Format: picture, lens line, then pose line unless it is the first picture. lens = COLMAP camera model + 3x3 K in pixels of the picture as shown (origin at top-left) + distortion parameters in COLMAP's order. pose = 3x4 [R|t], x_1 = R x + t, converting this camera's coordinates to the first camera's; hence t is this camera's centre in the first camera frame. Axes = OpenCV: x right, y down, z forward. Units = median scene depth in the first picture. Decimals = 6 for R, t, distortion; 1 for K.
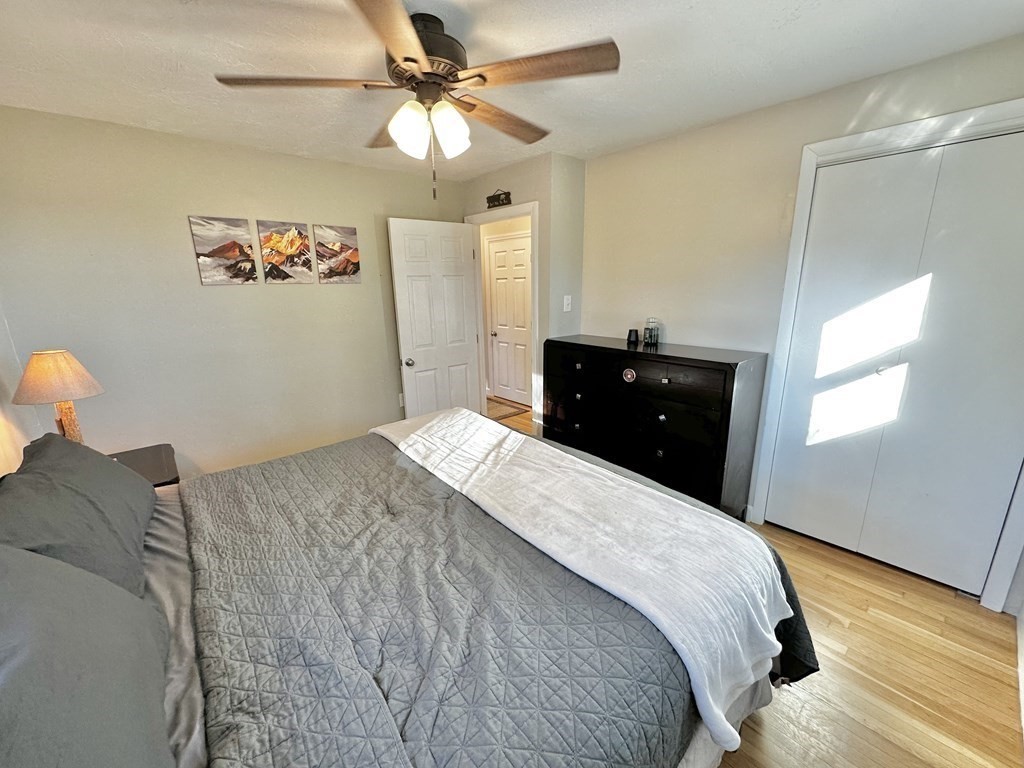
lens RADIAL K [[406.9, 0, 511.2], [0, 406.9, 387.7], [0, 0, 1]] dist [-0.001018, -0.000099]
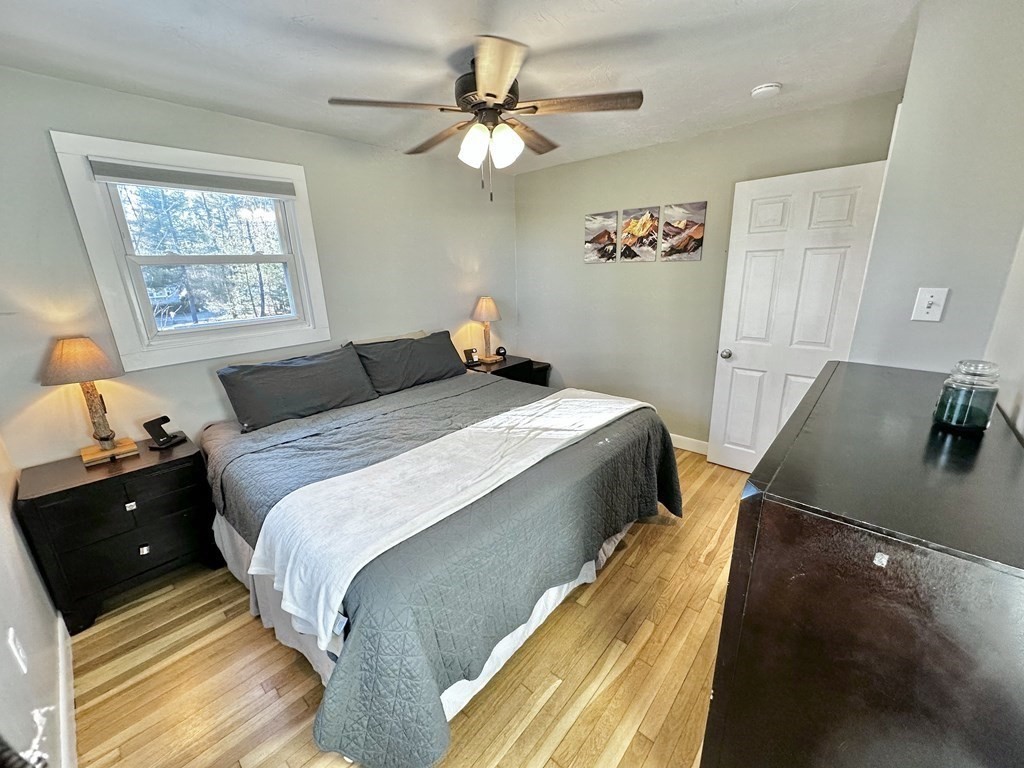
lens RADIAL K [[406.9, 0, 508.8], [0, 406.9, 387.6], [0, 0, 1]] dist [-0.001018, -0.000099]
pose [[0.132873, 0.297869, -0.945314, 0.633297], [-0.223412, 0.938226, 0.264232, -0.145600], [0.965625, 0.176085, 0.191213, 0.492413]]
